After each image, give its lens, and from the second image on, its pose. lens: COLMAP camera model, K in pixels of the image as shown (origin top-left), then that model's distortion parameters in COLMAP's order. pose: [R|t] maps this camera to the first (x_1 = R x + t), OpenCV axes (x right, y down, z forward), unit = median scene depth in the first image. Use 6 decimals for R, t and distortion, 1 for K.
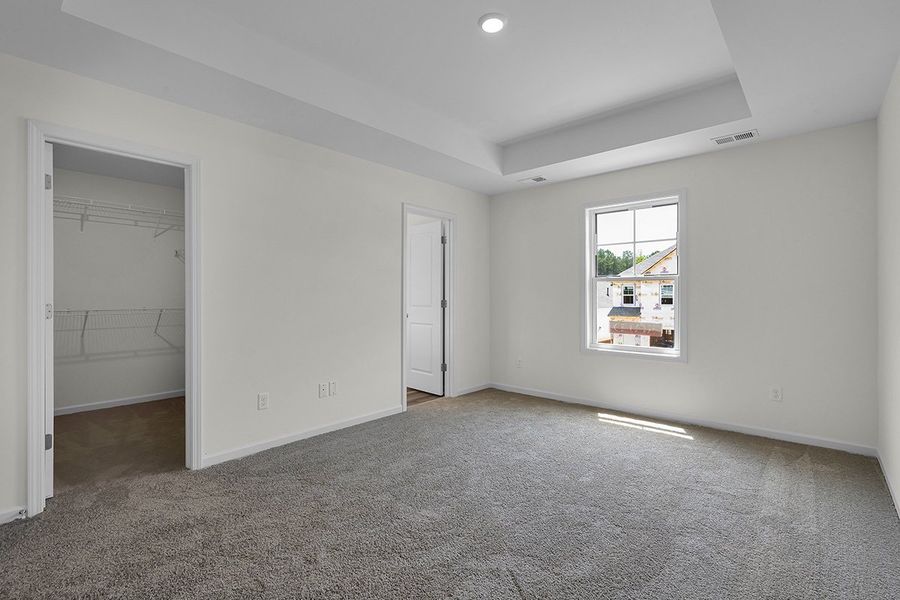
lens RADIAL K [[410.8, 0, 449.9], [0, 410.8, 298.0], [0, 0, 1]] dist [-0.006109, -0.000261]
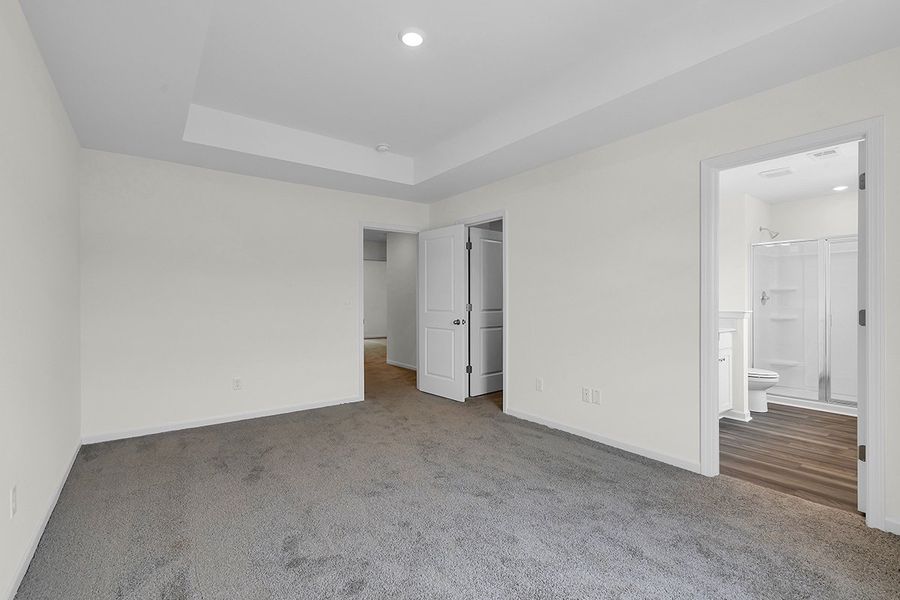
lens RADIAL K [[410.8, 0, 449.6], [0, 410.8, 300.5], [0, 0, 1]] dist [-0.006109, -0.000261]
pose [[-0.208200, -0.000455, -0.978086, 0.570022], [-0.004159, 0.999991, 0.000420, -0.004193], [0.978077, 0.004155, -0.208200, 0.673267]]
